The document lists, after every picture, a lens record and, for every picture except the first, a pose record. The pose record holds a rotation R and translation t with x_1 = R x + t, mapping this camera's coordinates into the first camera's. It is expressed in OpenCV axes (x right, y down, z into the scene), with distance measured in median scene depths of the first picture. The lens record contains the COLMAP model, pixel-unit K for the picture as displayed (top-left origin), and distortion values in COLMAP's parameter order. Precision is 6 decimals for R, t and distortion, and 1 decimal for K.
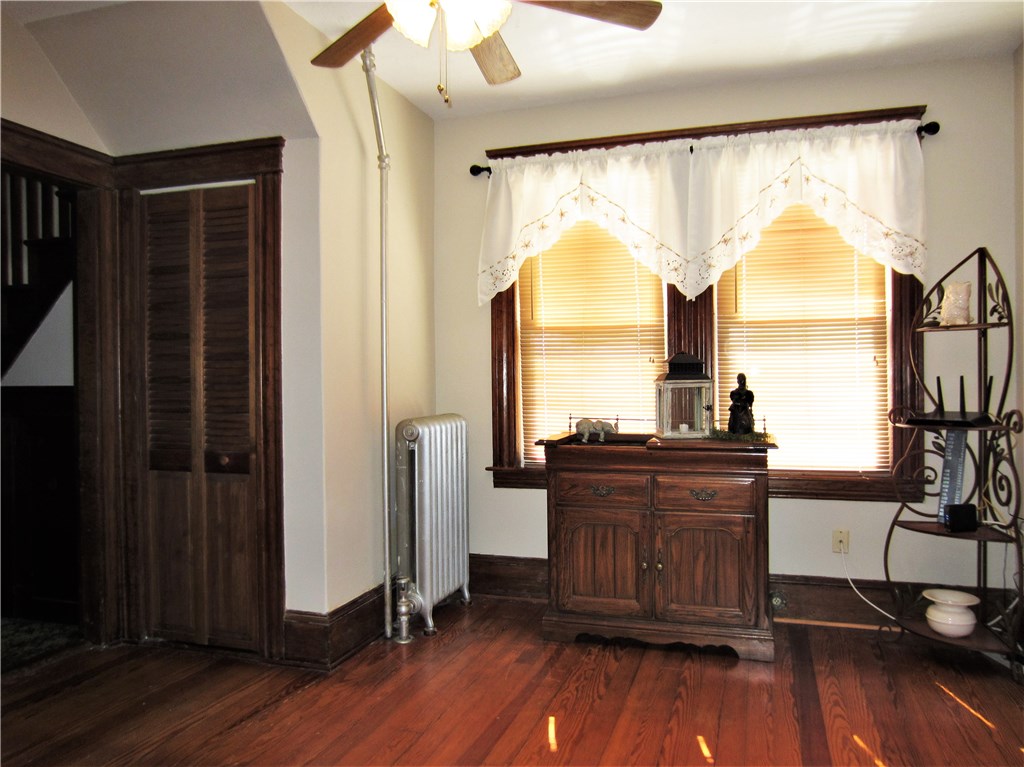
lens RADIAL K [[757.3, 0, 514.4], [0, 757.3, 383.5], [0, 0, 1]] dist [-0.025792, 0.000725]
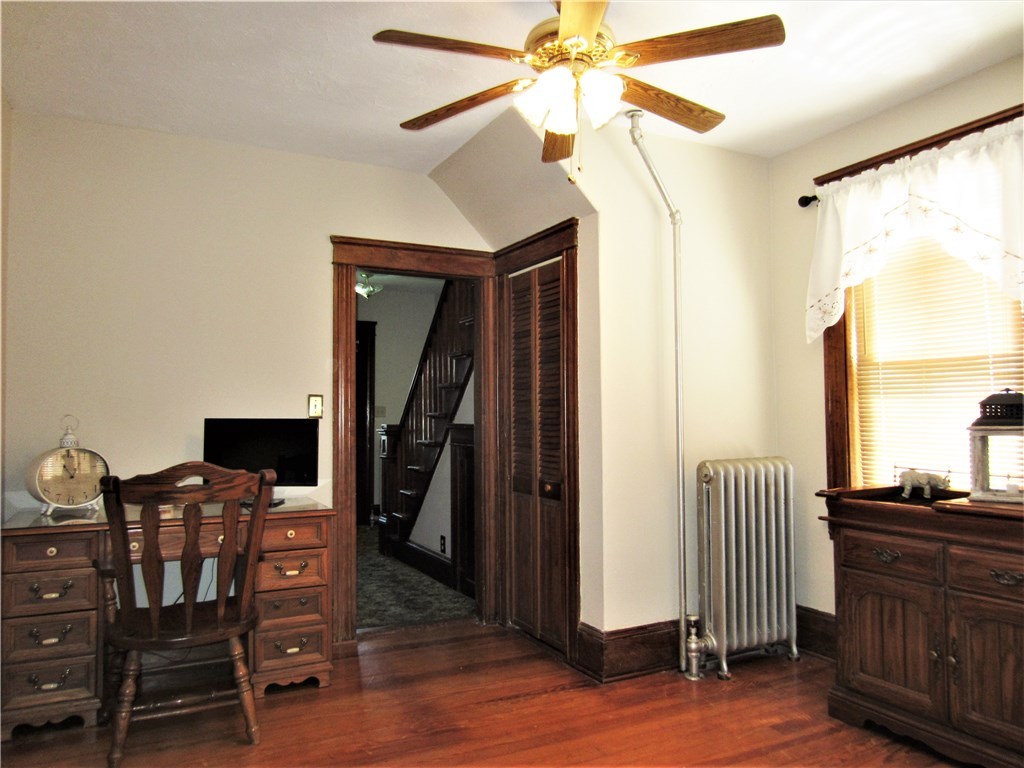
lens RADIAL K [[757.3, 0, 567.0], [0, 757.3, 382.4], [0, 0, 1]] dist [-0.025792, 0.000725]
pose [[0.704615, -0.026966, -0.709077, 0.472477], [-0.002842, 0.999162, -0.040822, -0.016907], [0.709584, 0.030779, 0.703948, 0.146403]]
